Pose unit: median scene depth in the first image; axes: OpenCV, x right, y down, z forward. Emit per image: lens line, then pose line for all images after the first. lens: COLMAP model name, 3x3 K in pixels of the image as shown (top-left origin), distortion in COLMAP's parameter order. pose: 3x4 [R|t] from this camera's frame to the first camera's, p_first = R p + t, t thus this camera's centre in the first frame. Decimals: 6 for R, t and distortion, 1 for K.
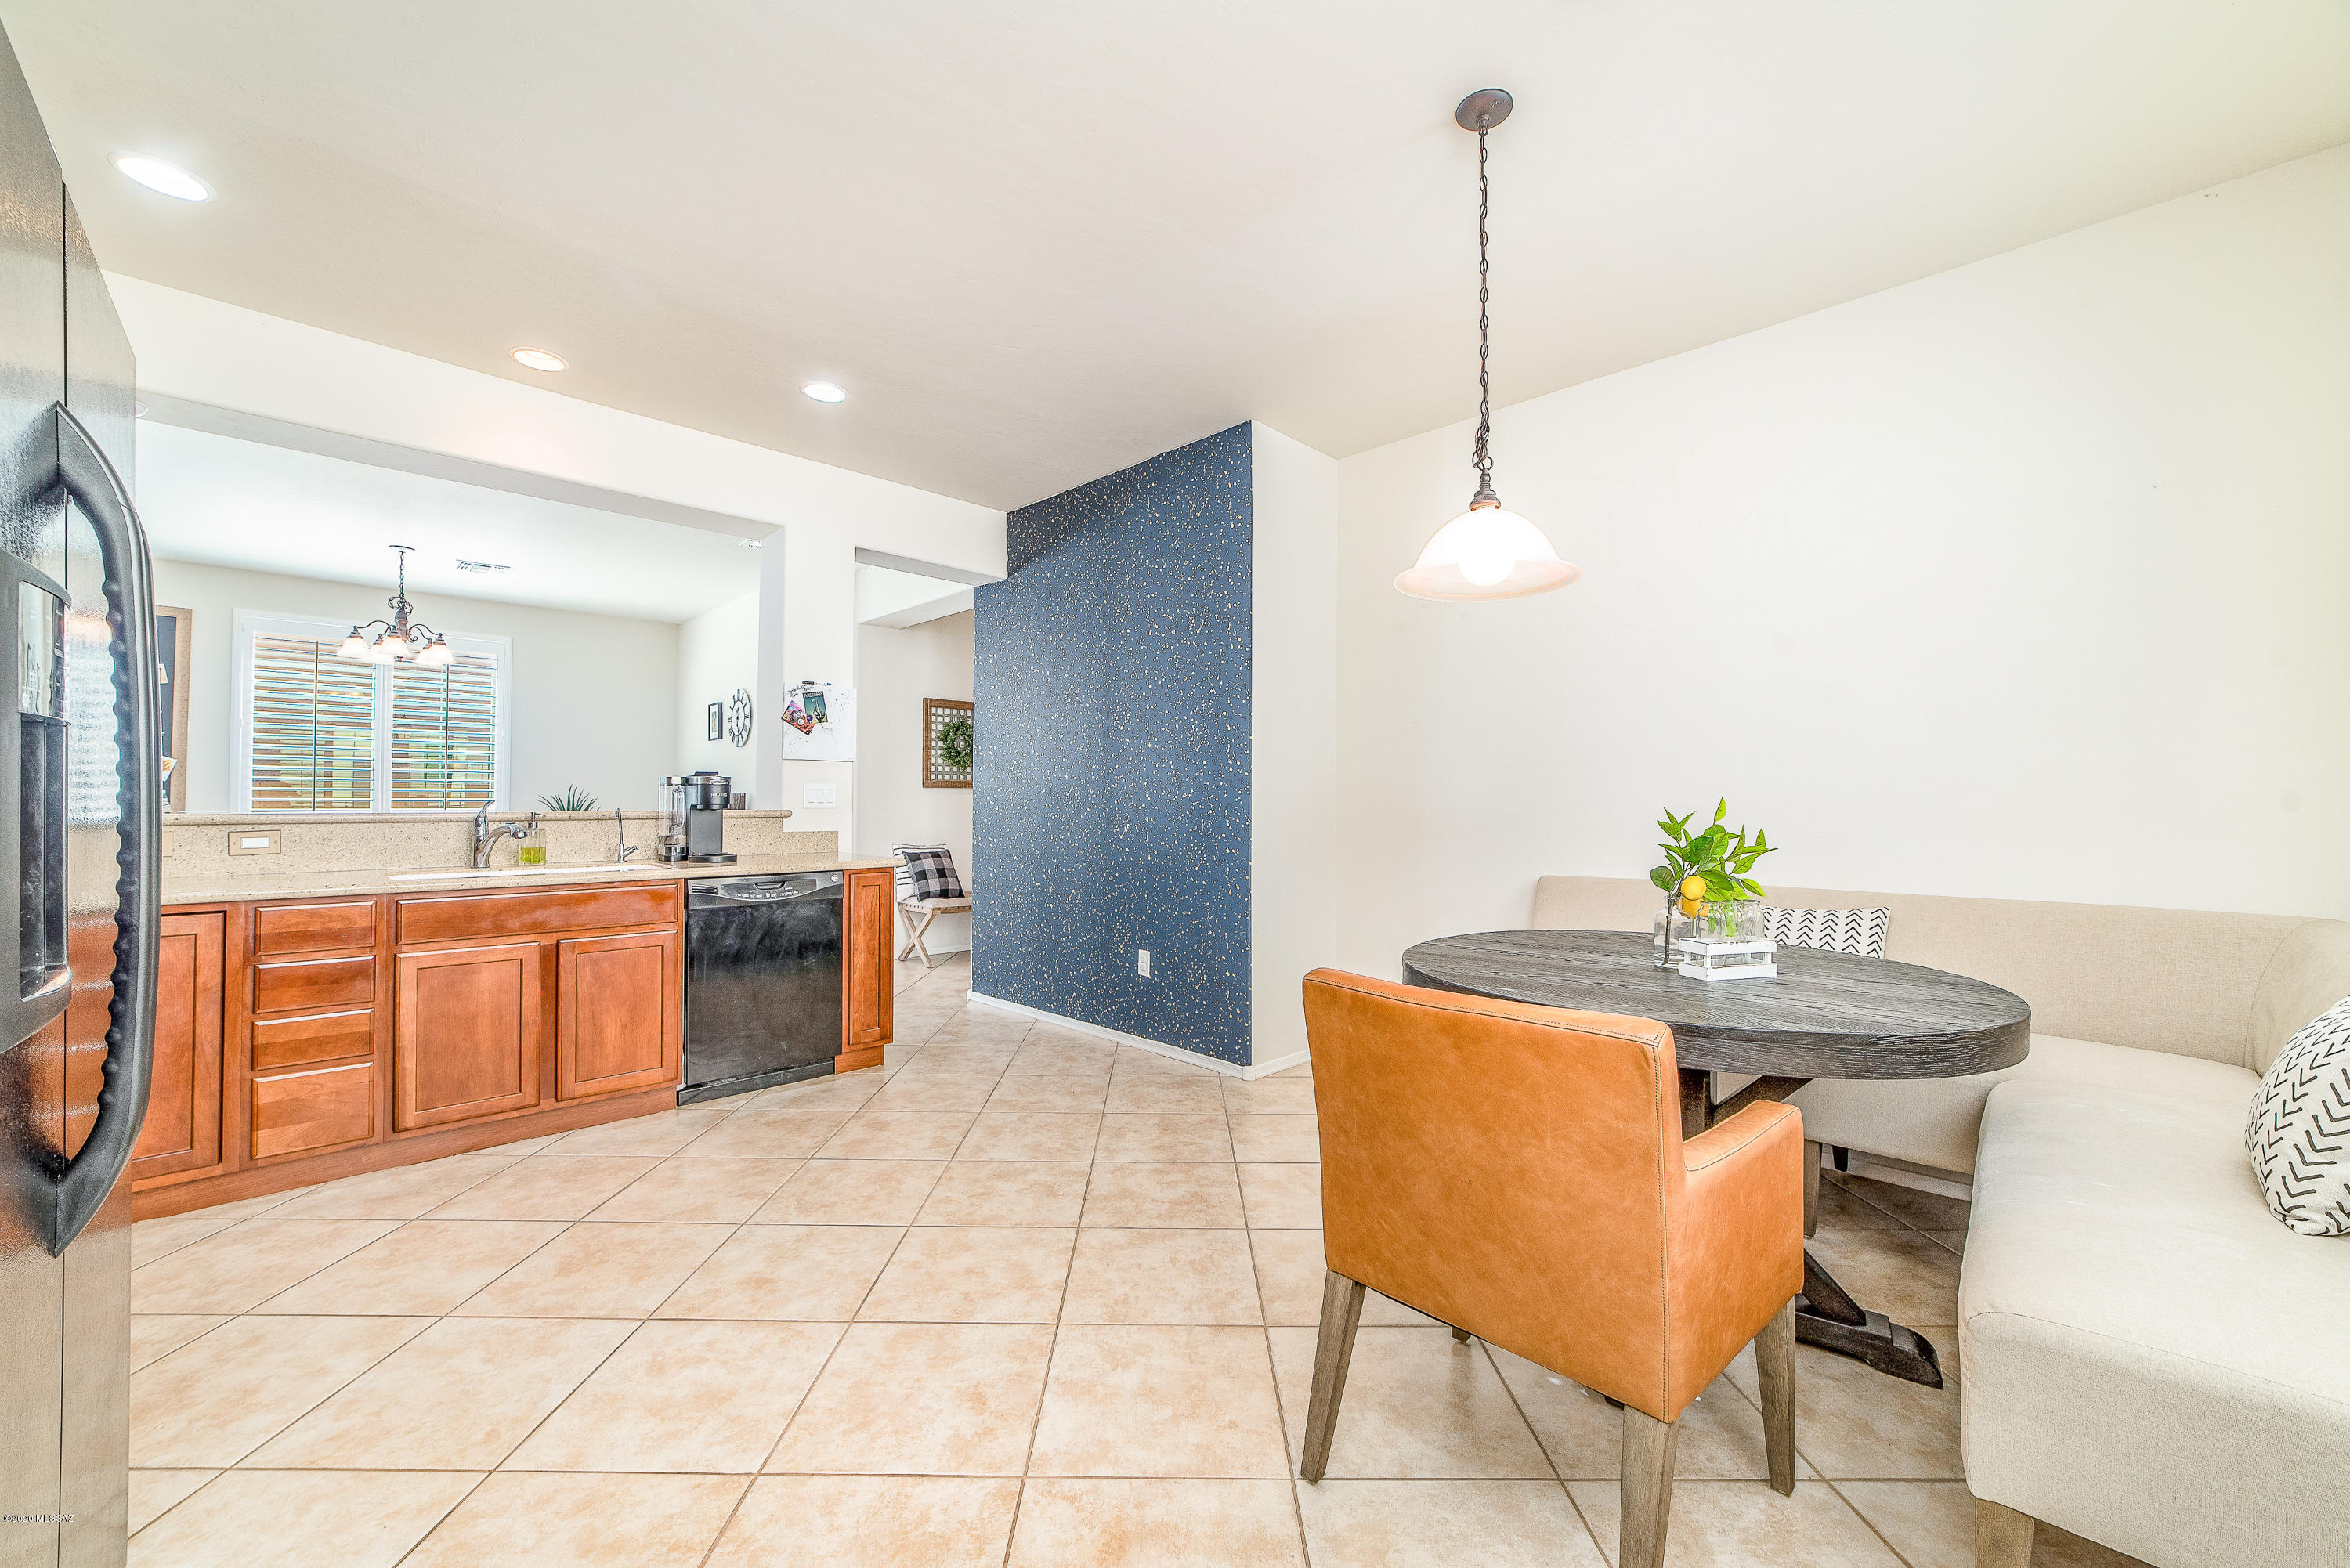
lens RADIAL K [[909.9, 0, 1169.8], [0, 909.9, 787.5], [0, 0, 1]] dist [-0.024330, 0.009094]
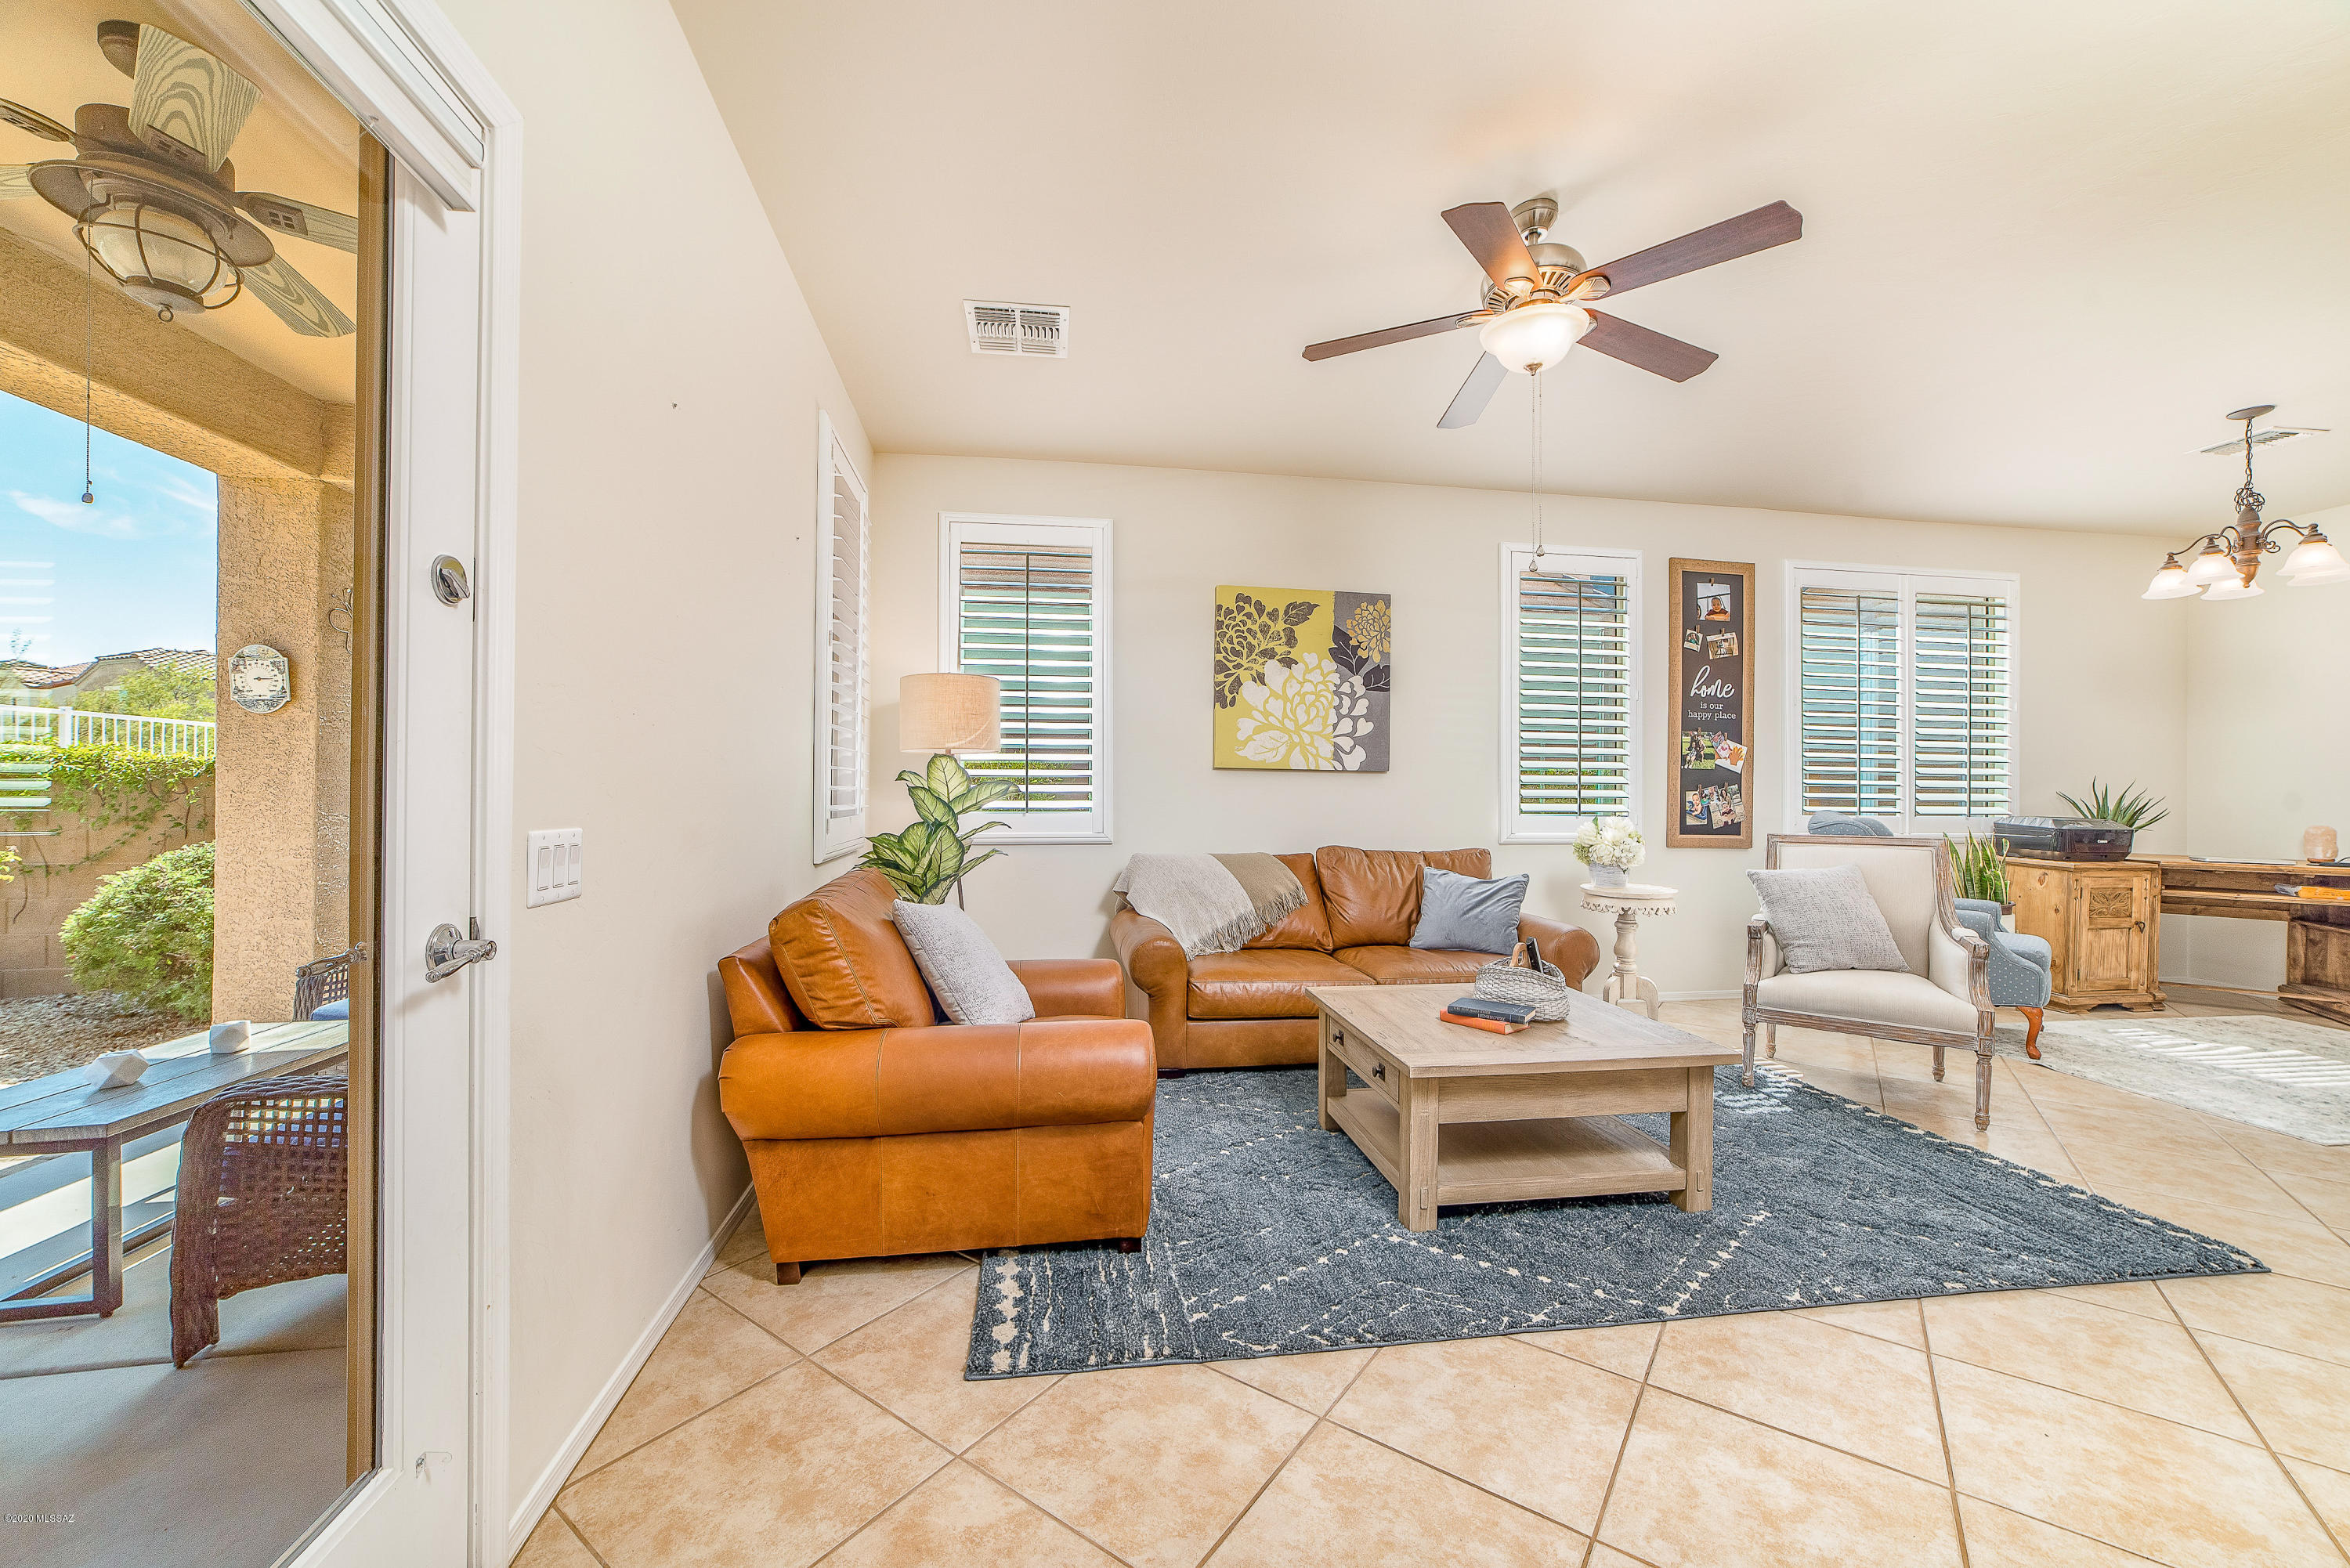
lens RADIAL K [[903.7, 0, 1170.5], [0, 903.7, 788.0], [0, 0, 1]] dist [-0.028307, 0.009147]
pose [[0.808964, 0.005748, -0.587830, -1.488770], [0.000093, 0.999951, 0.009905, -0.003044], [0.587858, -0.008067, 0.808924, 0.028310]]
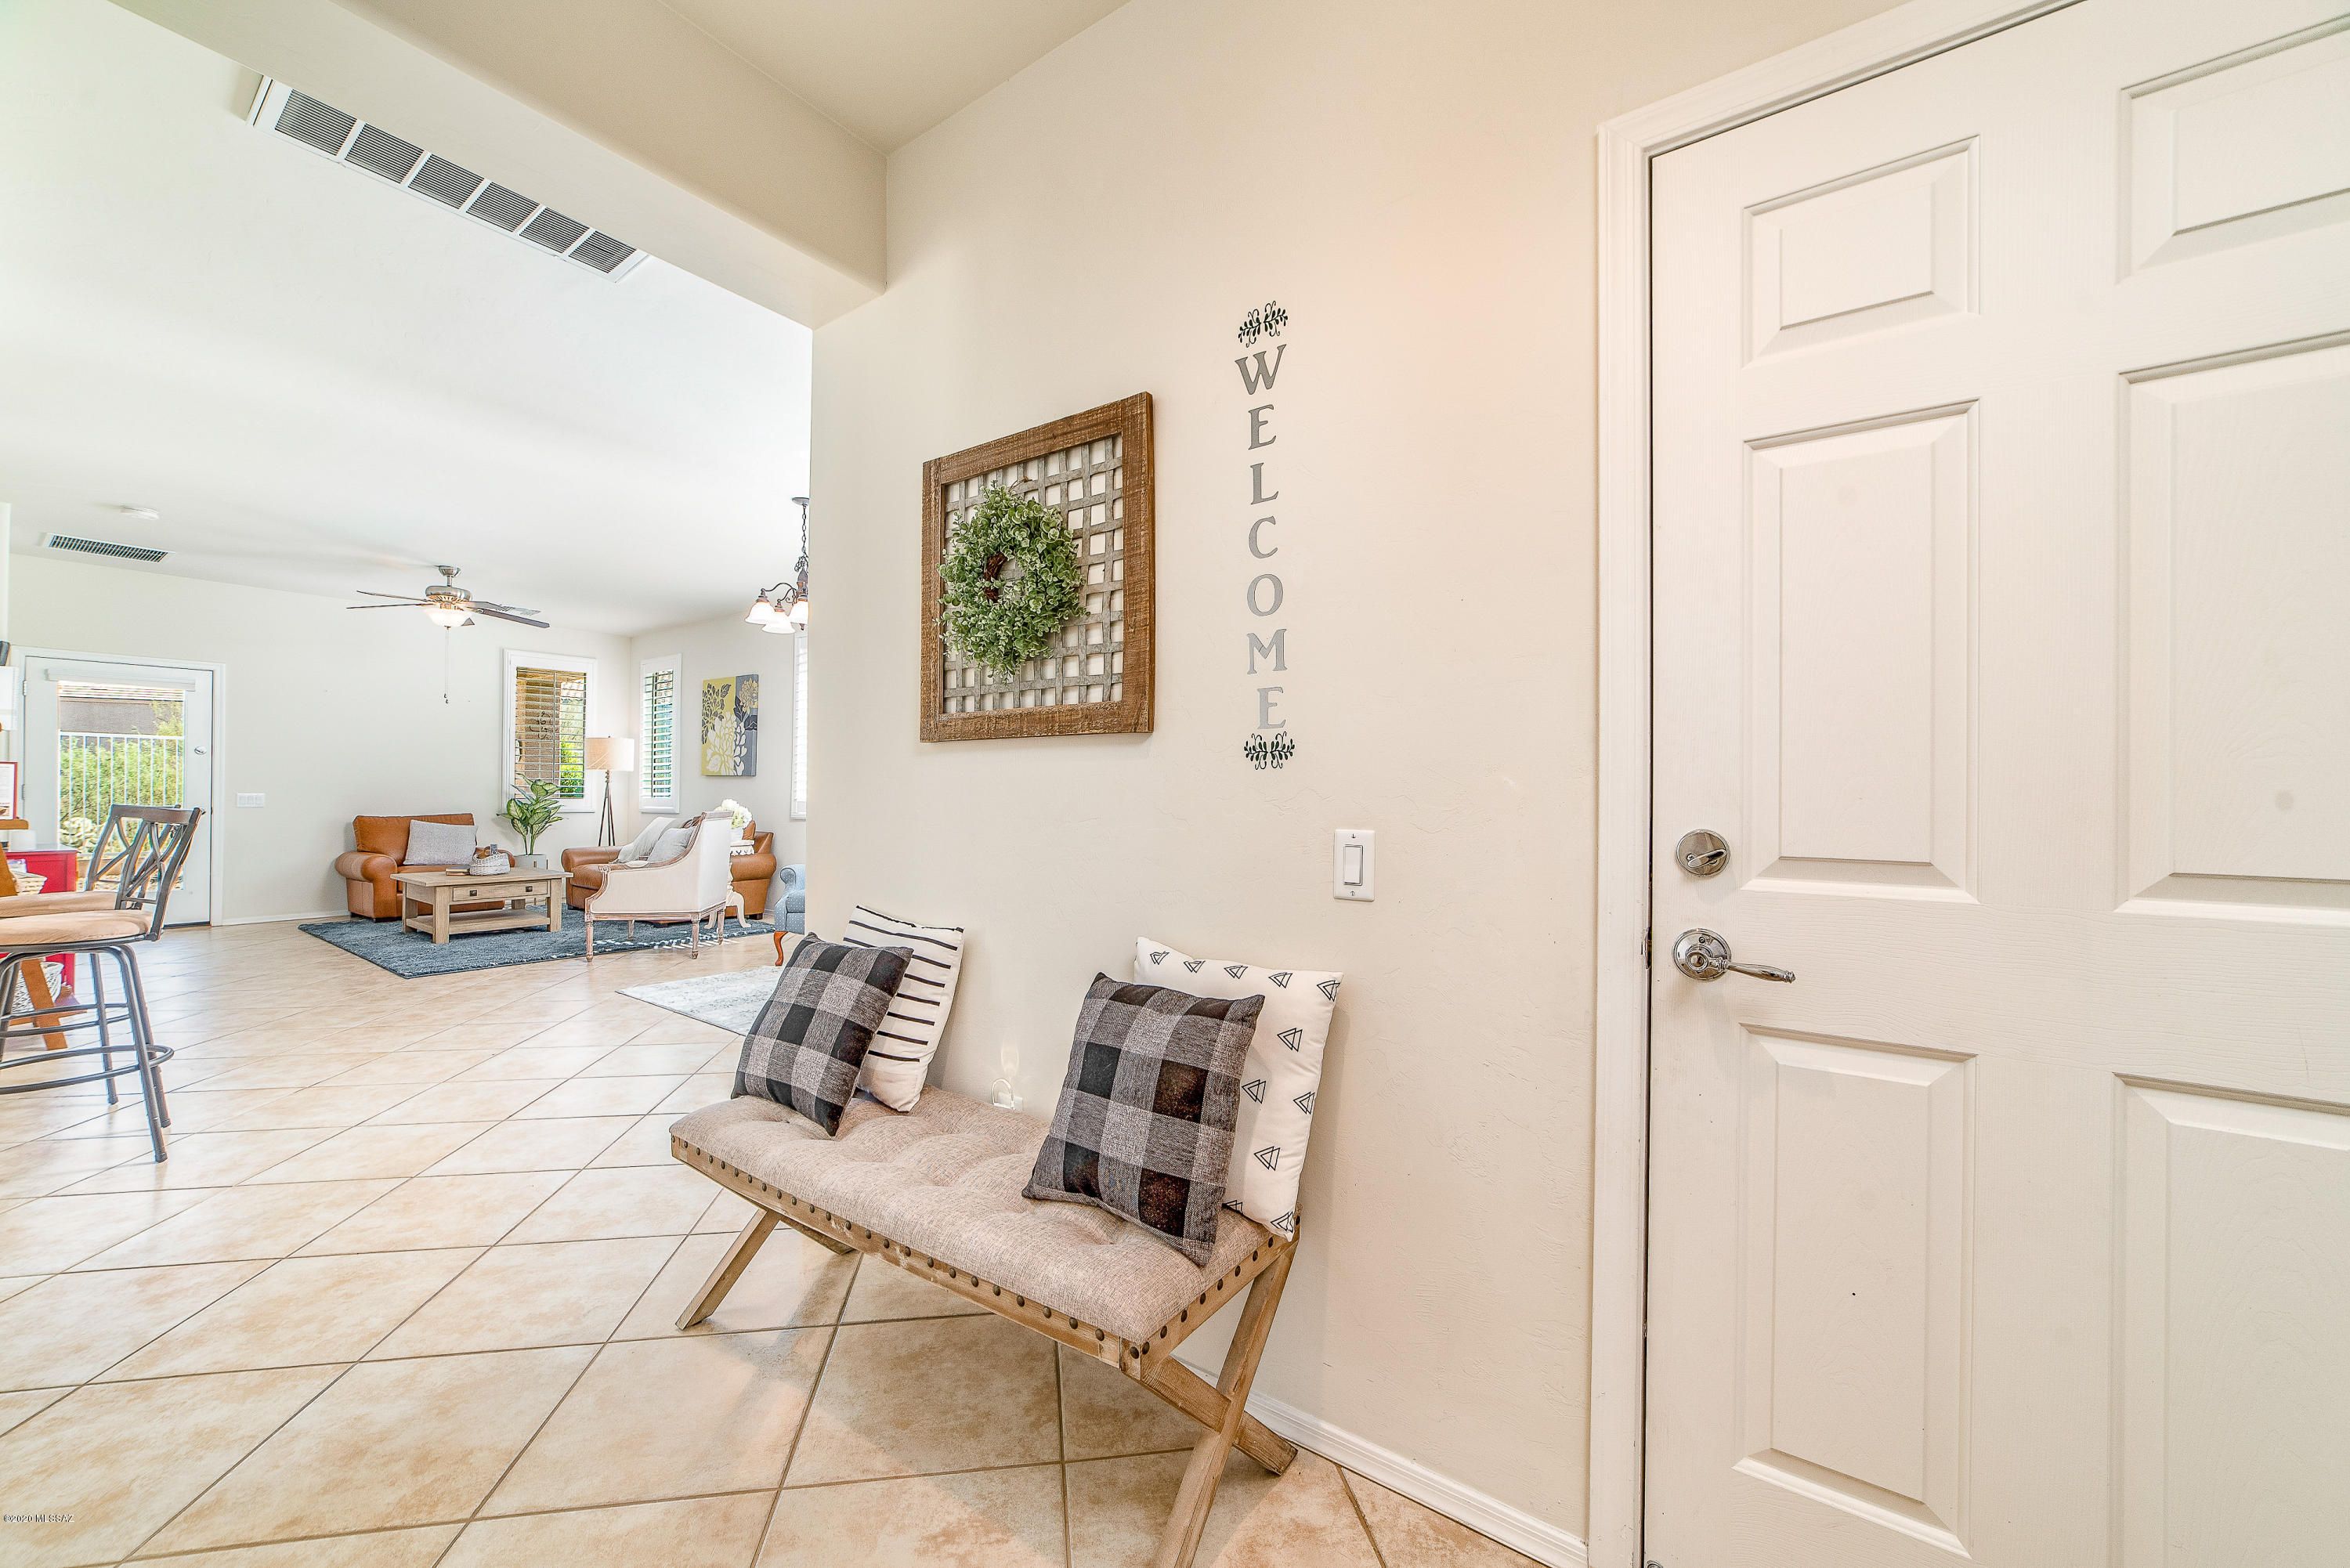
lens RADIAL K [[898.7, 0, 1163.9], [0, 898.7, 782.6], [0, 0, 1]] dist [-0.018537, 0.009217]
pose [[0.159249, -0.010823, -0.987179, 0.089138], [0.008678, 0.999917, -0.009563, 0.028474], [0.987200, -0.007044, 0.159330, 1.618200]]
